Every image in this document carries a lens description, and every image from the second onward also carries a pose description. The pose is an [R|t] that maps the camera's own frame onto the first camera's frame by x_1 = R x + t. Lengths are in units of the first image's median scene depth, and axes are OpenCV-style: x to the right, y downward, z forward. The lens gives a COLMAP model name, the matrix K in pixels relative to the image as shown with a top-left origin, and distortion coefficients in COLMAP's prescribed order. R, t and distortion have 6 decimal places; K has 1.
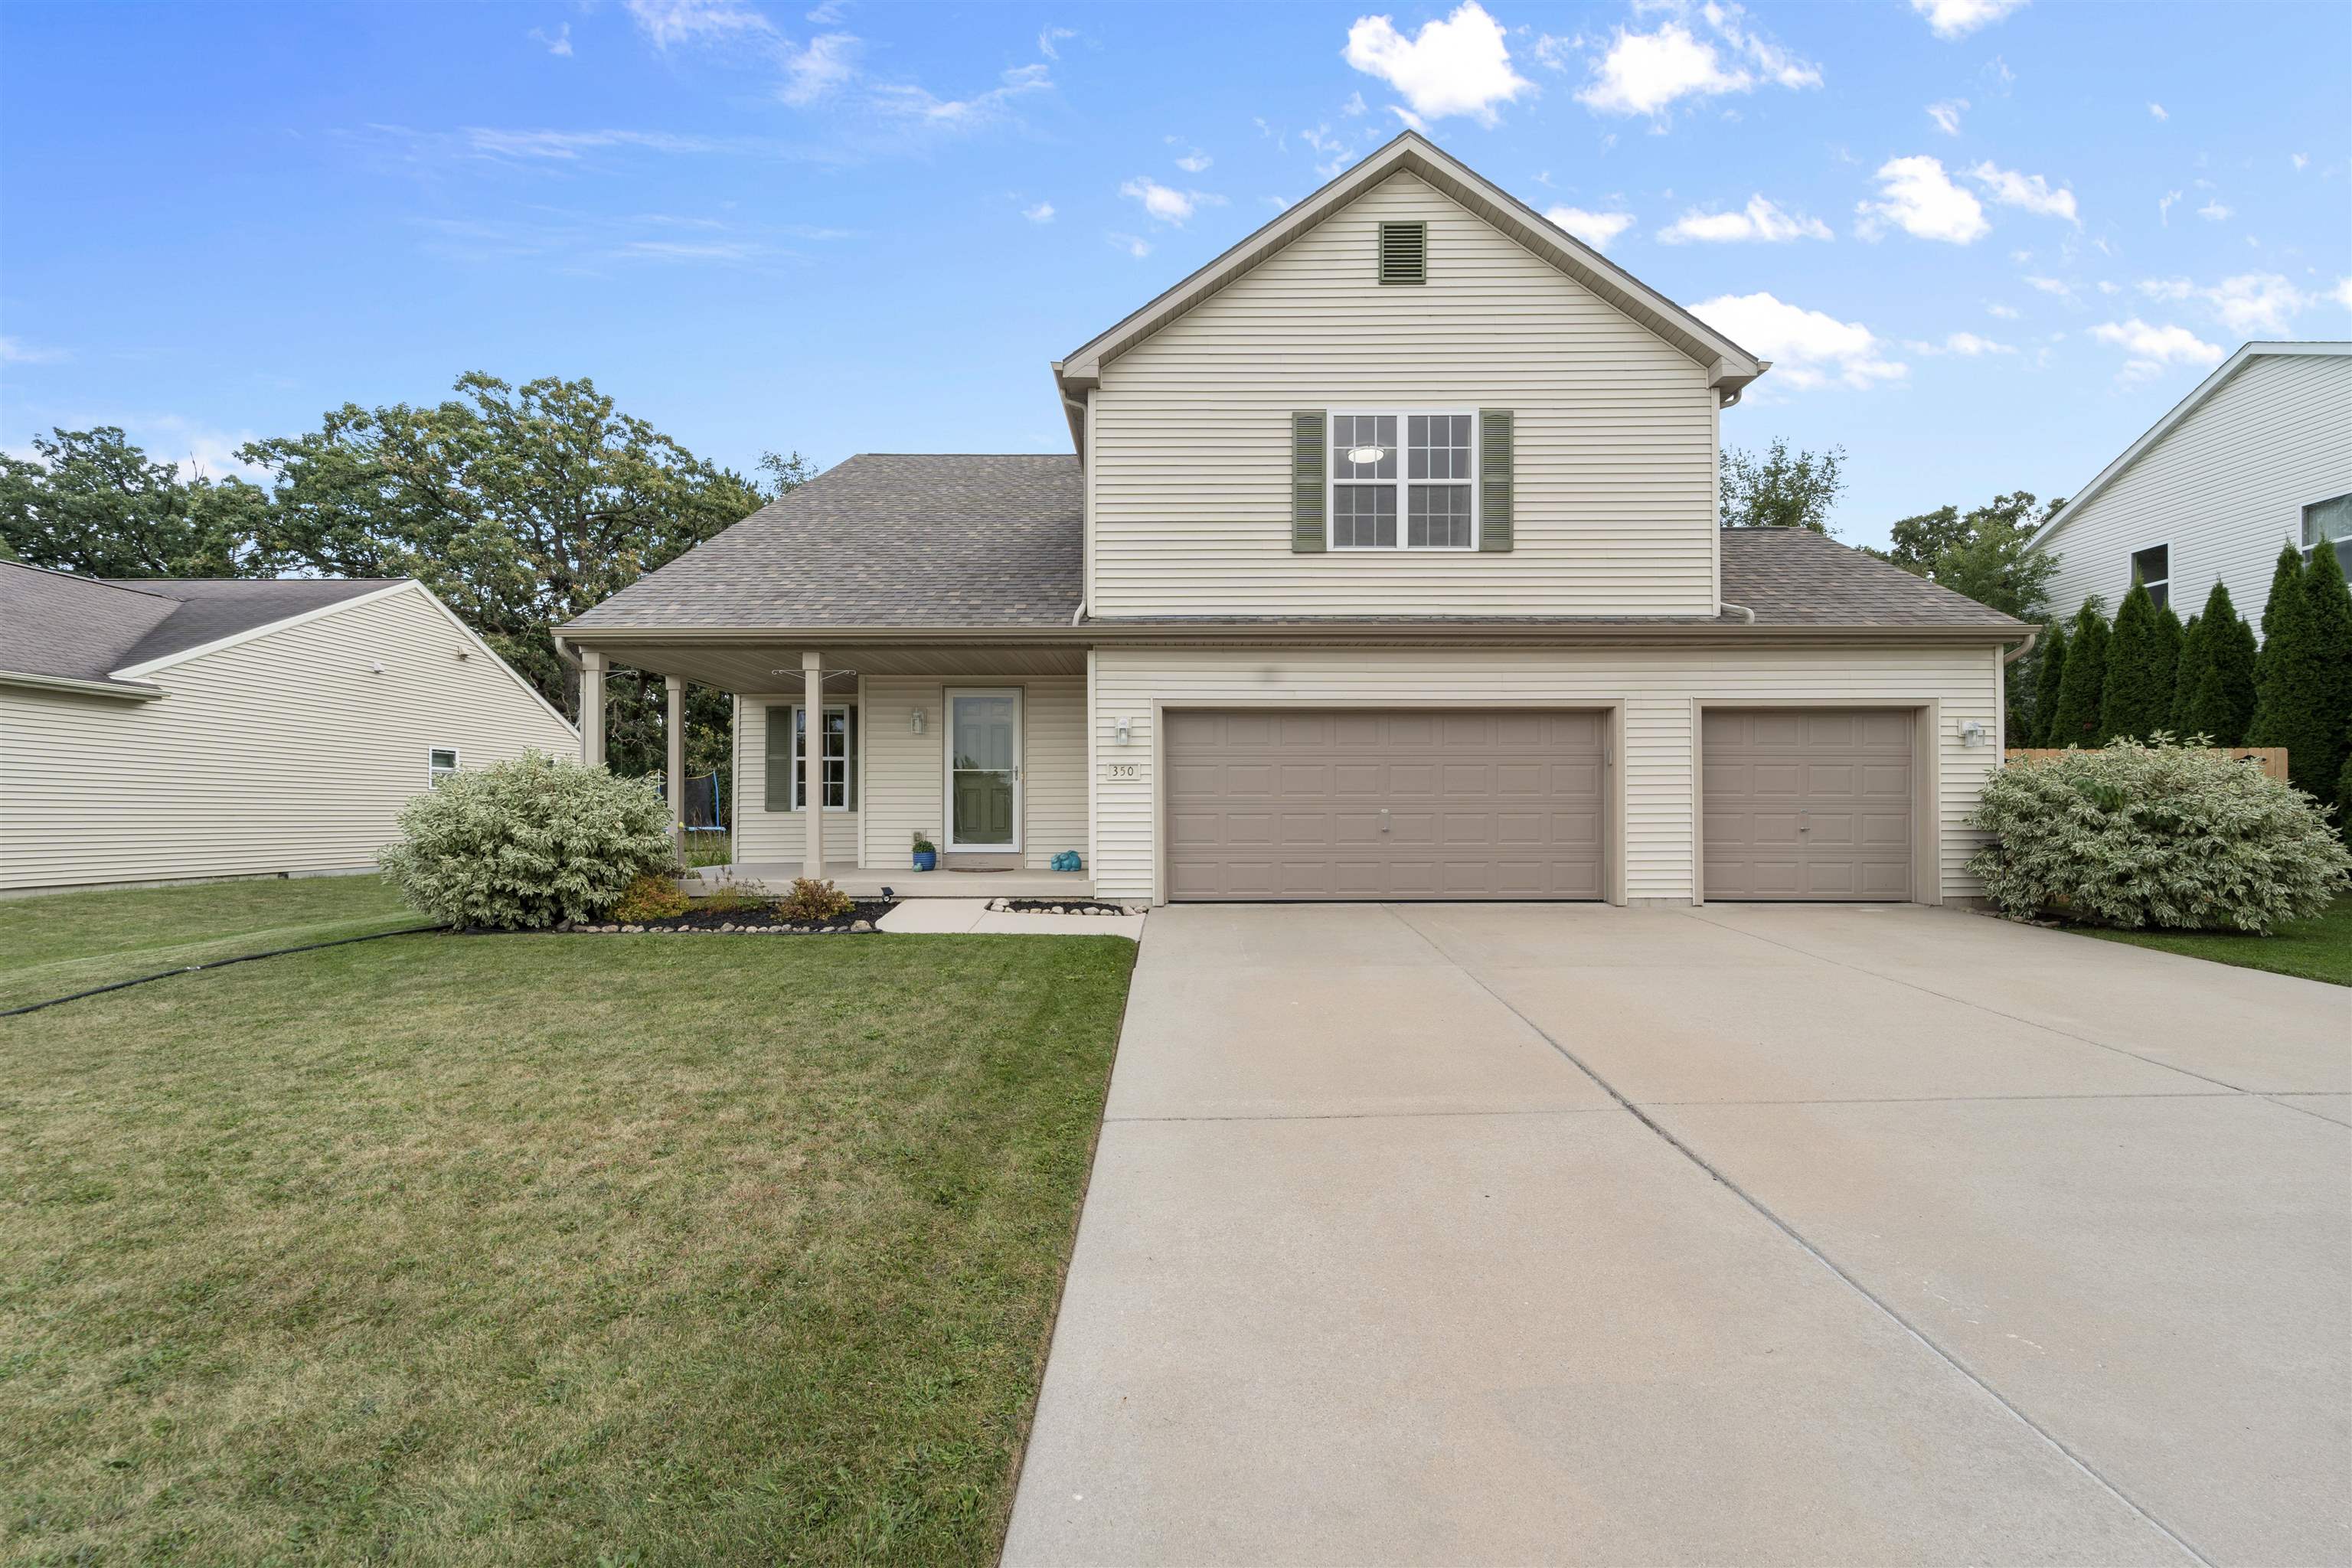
lens RADIAL K [[918.2, 0, 1165.9], [0, 918.2, 807.4], [0, 0, 1]] dist [-0.000307, -0.000053]
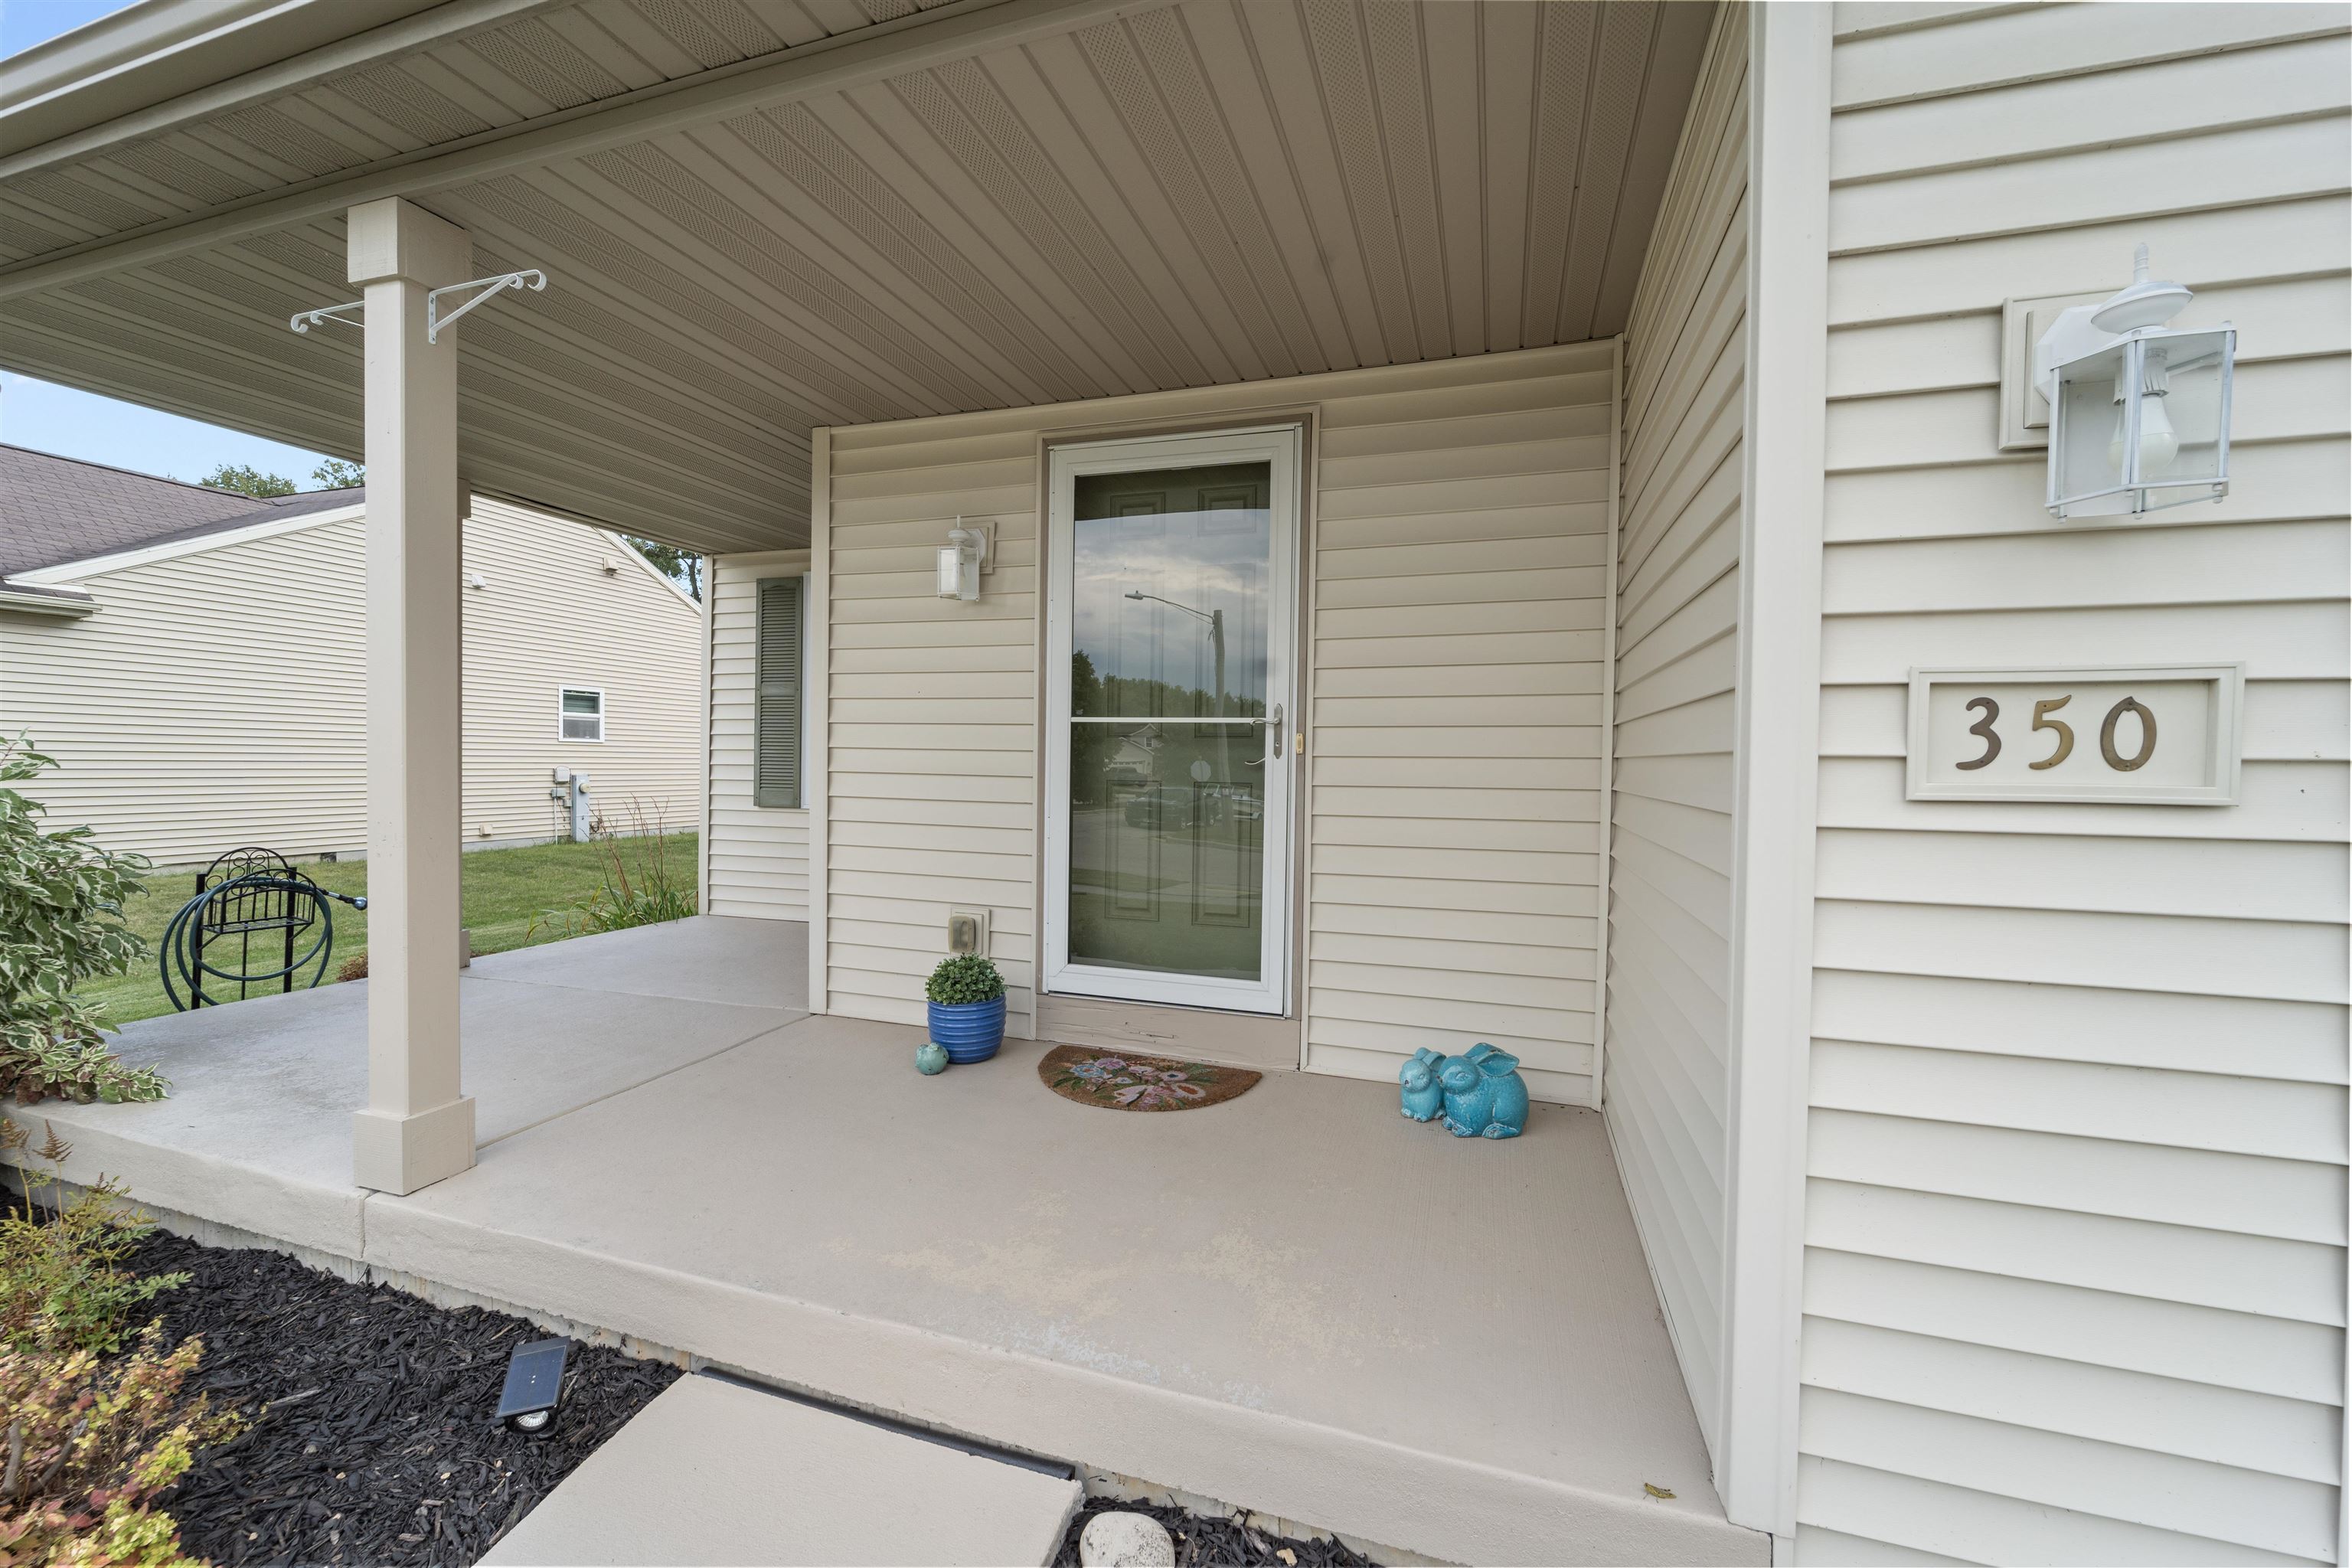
lens RADIAL K [[950.7, 0, 1187.5], [0, 950.7, 752.1], [0, 0, 1]] dist [-0.000466, -0.000249]
pose [[0.955452, 0.012928, -0.294864, -0.120078], [-0.014176, 0.999897, -0.002095, -0.034504], [0.294807, 0.006181, 0.955537, 0.829328]]
